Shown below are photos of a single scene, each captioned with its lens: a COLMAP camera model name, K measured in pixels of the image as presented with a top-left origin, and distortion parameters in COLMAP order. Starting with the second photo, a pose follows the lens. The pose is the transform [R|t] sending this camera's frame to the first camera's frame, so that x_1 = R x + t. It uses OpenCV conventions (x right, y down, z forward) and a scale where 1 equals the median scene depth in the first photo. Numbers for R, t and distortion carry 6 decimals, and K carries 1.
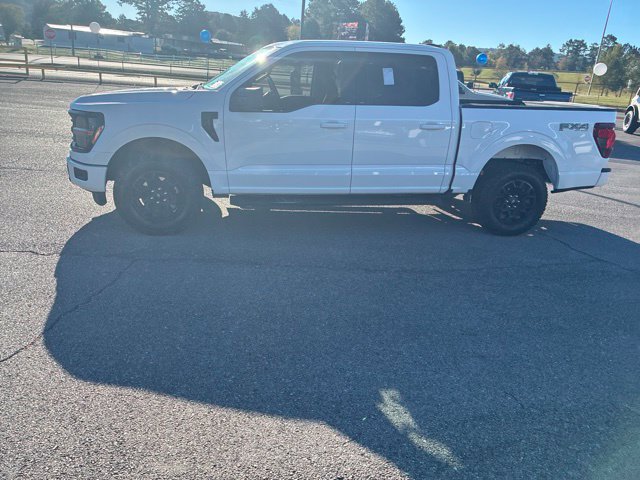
lens RADIAL K [[485.4, 0, 318.9], [0, 485.4, 238.5], [0, 0, 1]] dist [0.057138, -0.076409]
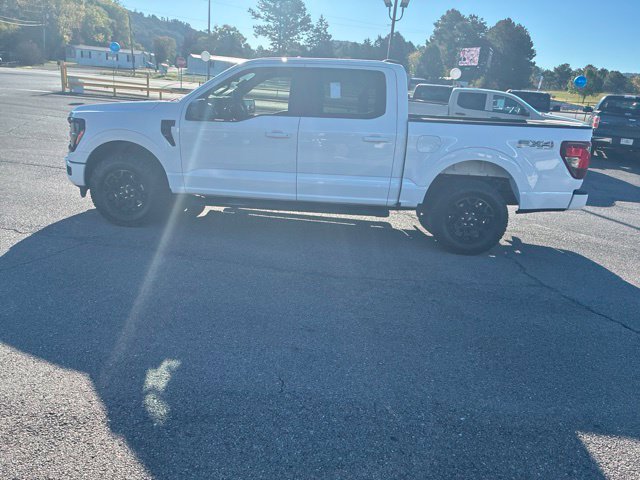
lens RADIAL K [[485.4, 0, 317.2], [0, 485.4, 233.2], [0, 0, 1]] dist [0.057138, -0.076409]
pose [[0.969426, 0.070064, -0.235168, 0.337993], [-0.083390, 0.995399, -0.047197, 0.023465], [0.230779, 0.065365, 0.970808, -0.007824]]
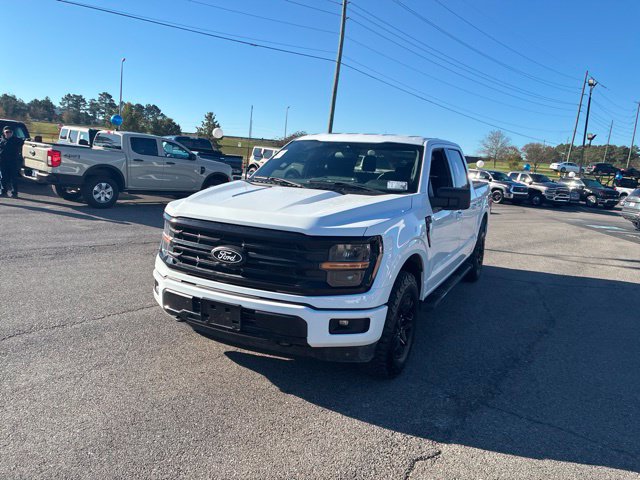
lens RADIAL K [[485.4, 0, 316.8], [0, 485.4, 234.4], [0, 0, 1]] dist [0.057138, -0.076409]
pose [[0.603298, -0.142702, 0.784645, -0.891749], [0.224323, 0.974503, 0.004754, -0.233835], [-0.765318, 0.173146, 0.619927, 0.511151]]
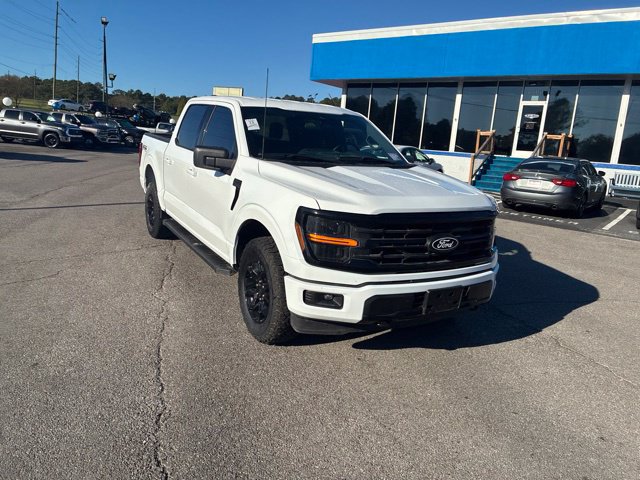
lens RADIAL K [[485.4, 0, 319.1], [0, 485.4, 236.9], [0, 0, 1]] dist [0.057138, -0.076409]
pose [[-0.333946, -0.279684, 0.900143, -0.993052], [0.205367, 0.910435, 0.359072, -0.497674], [-0.919948, 0.304770, -0.246598, 1.285140]]
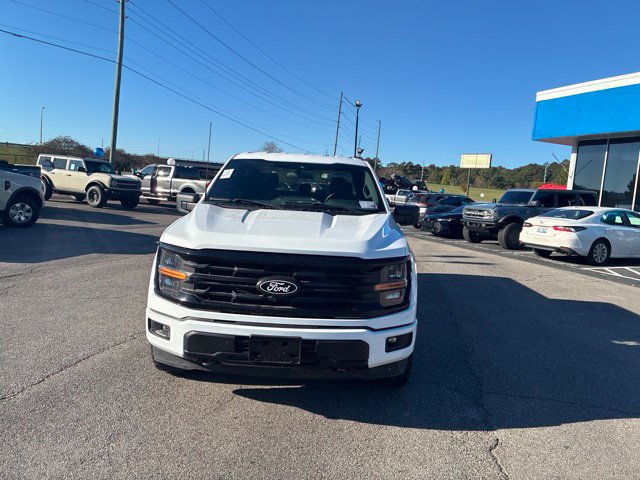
lens RADIAL K [[485.4, 0, 316.0], [0, 485.4, 236.6], [0, 0, 1]] dist [0.057138, -0.076409]
pose [[0.194850, -0.157085, 0.968172, -1.027164], [0.261325, 0.959727, 0.103121, -0.336614], [-0.945380, 0.232914, 0.228053, 0.793401]]
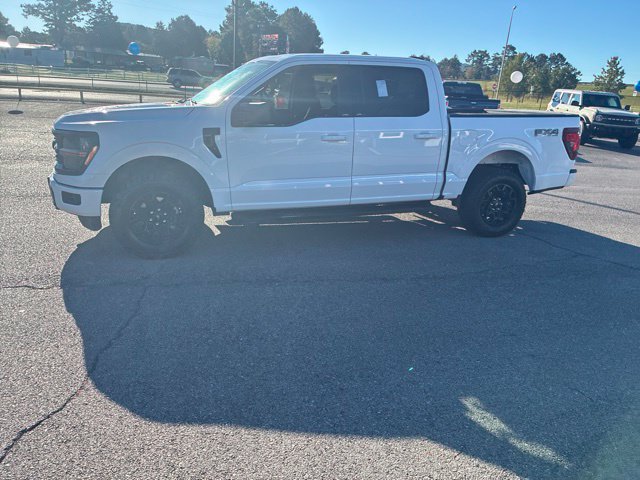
lens RADIAL K [[485.4, 0, 319.3], [0, 485.4, 233.3], [0, 0, 1]] dist [0.057138, -0.076409]
pose [[0.987590, -0.058759, 0.145651, -0.139058], [0.063006, 0.997707, -0.024718, -0.011320], [-0.143865, 0.033588, 0.989027, 0.015542]]
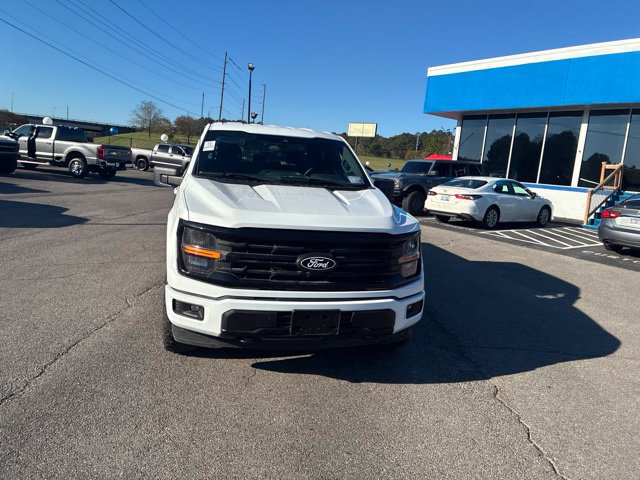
lens RADIAL K [[485.4, 0, 318.7], [0, 485.4, 235.5], [0, 0, 1]] dist [0.057138, -0.076409]
pose [[-0.045556, -0.223977, 0.973529, -1.061393], [0.234964, 0.944798, 0.228362, -0.400406], [-0.970936, 0.239148, 0.009585, 0.967643]]
